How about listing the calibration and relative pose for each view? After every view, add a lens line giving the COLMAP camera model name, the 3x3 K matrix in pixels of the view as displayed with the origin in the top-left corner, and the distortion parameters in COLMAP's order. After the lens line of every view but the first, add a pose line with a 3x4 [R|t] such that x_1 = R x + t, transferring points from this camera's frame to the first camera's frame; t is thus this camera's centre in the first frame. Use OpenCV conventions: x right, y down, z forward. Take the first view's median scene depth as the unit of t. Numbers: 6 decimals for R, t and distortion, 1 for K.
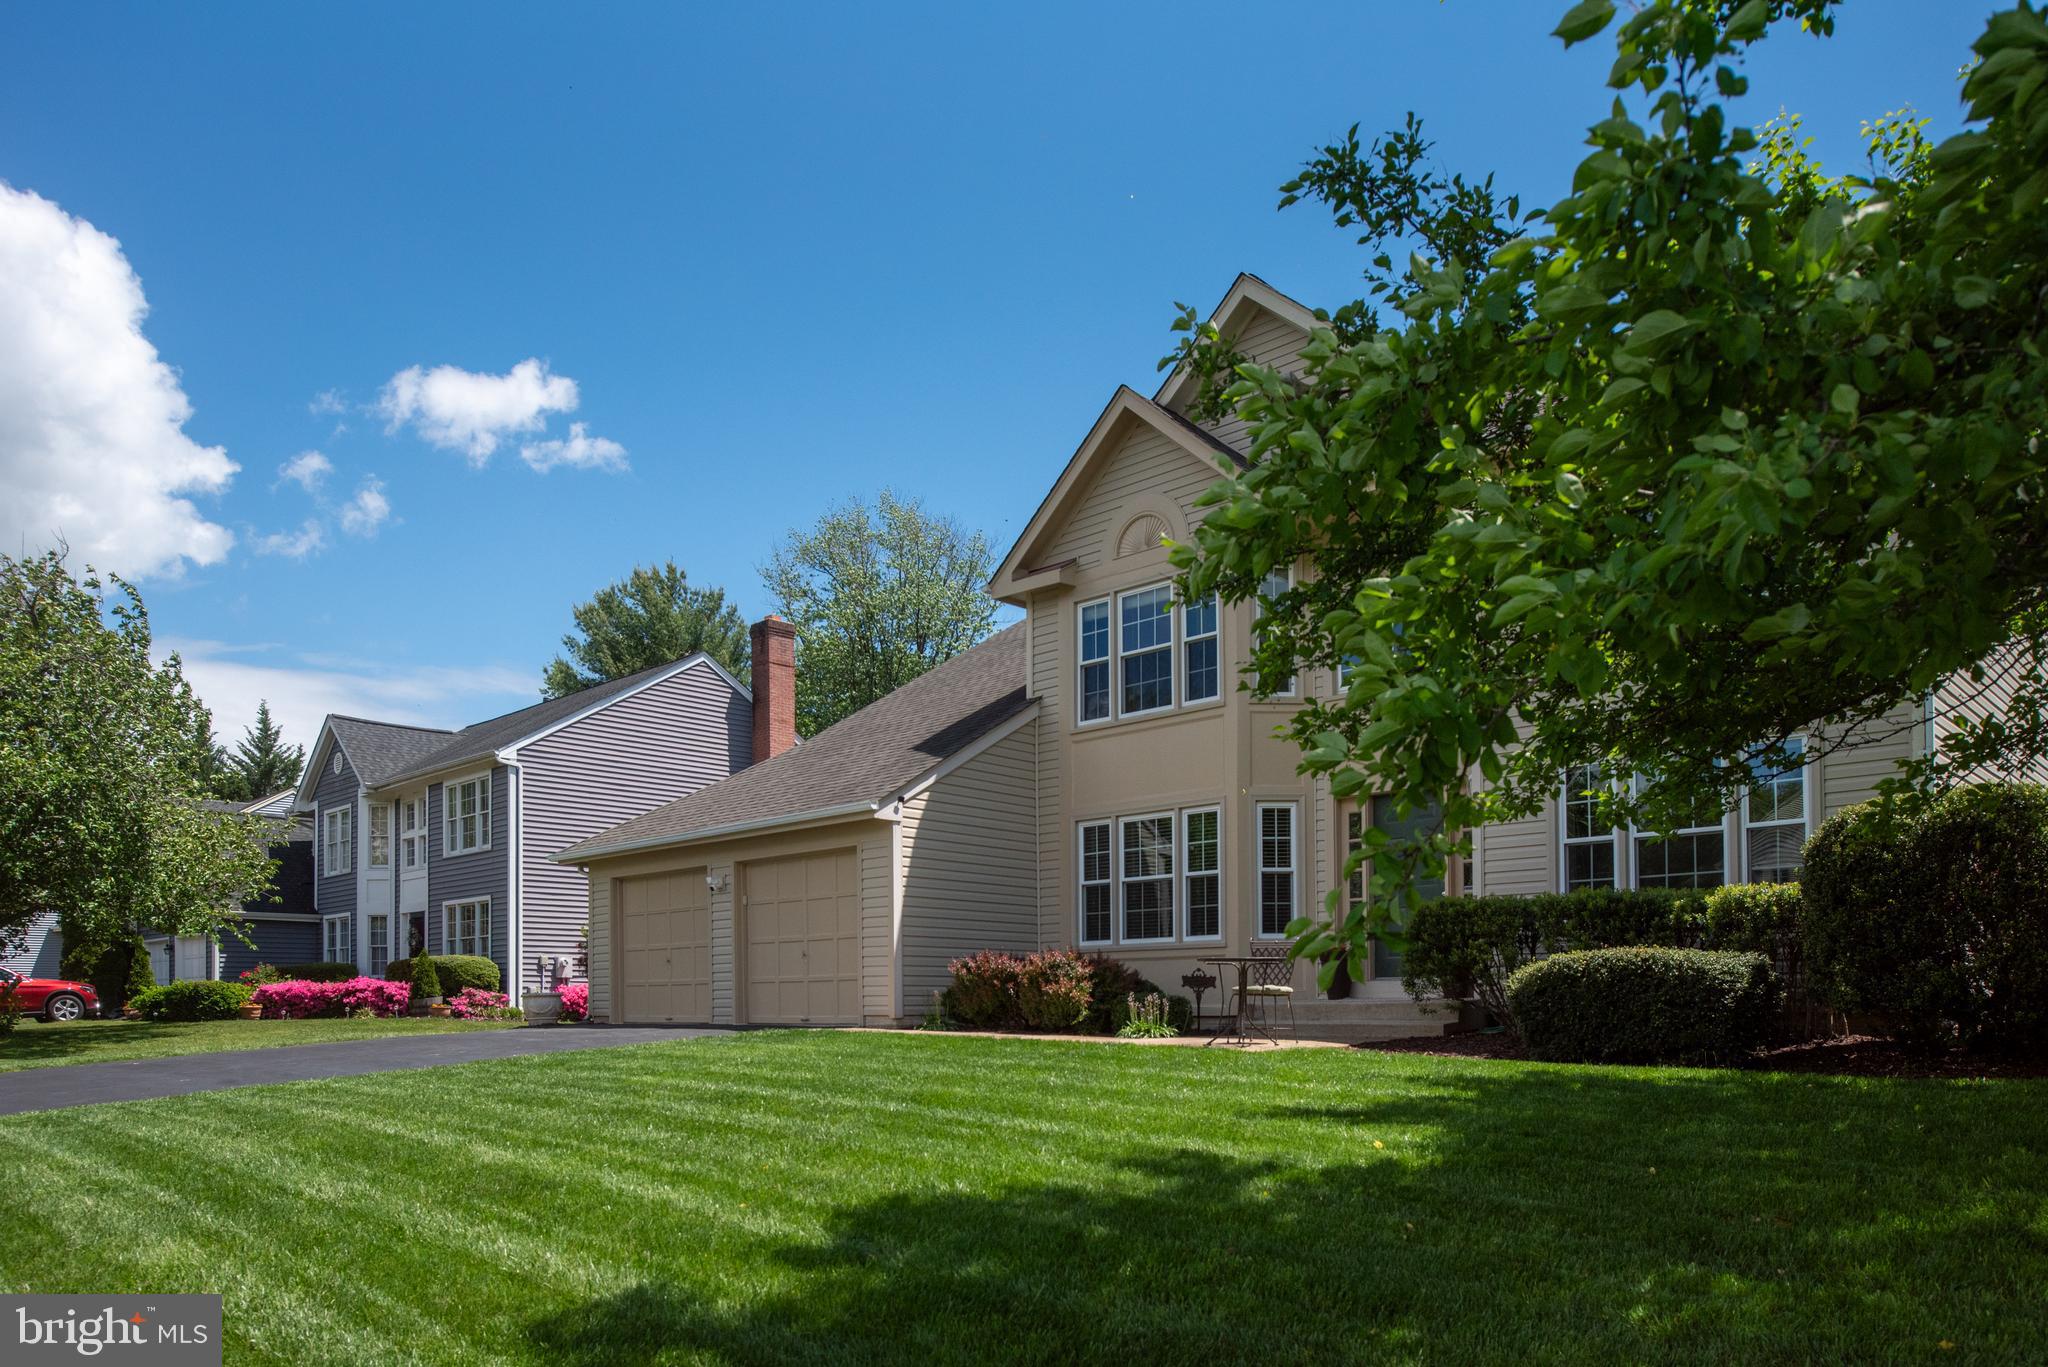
lens RADIAL K [[1355.5, 0, 1030.5], [0, 1355.5, 976.6], [0, 0, 1]] dist [-0.005258, -0.004027]
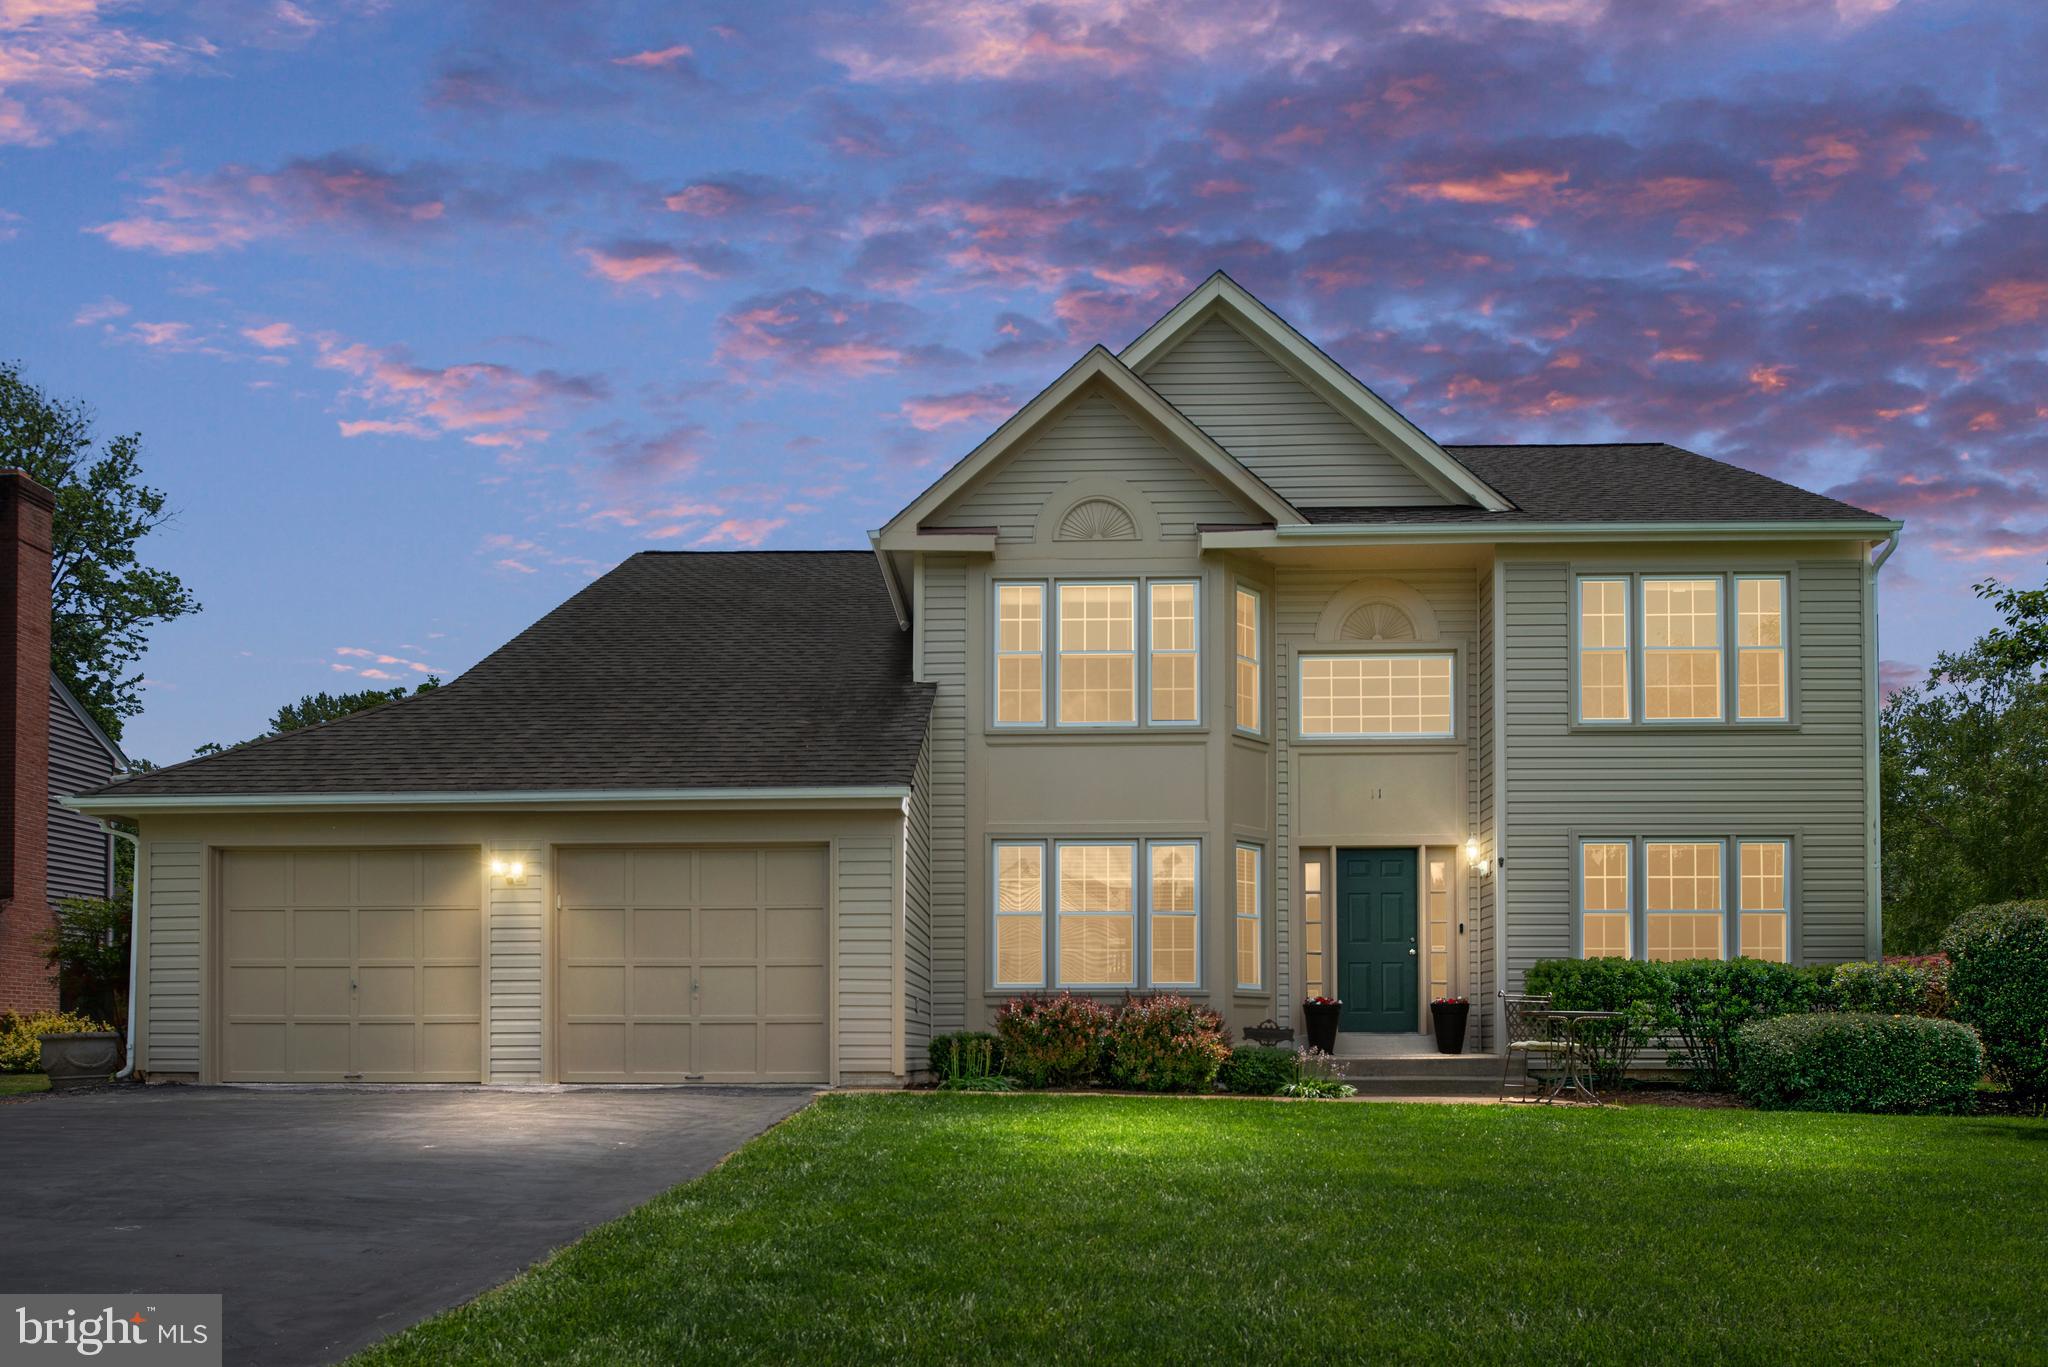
lens RADIAL K [[1363.3, 0, 1013.1], [0, 1363.3, 1034.8], [0, 0, 1]] dist [-0.011706, 0.000240]
pose [[0.764551, 0.013943, 0.644412, -0.523757], [-0.018891, 0.999821, 0.000780, 0.005766], [-0.644286, -0.012770, 0.764678, 0.361150]]
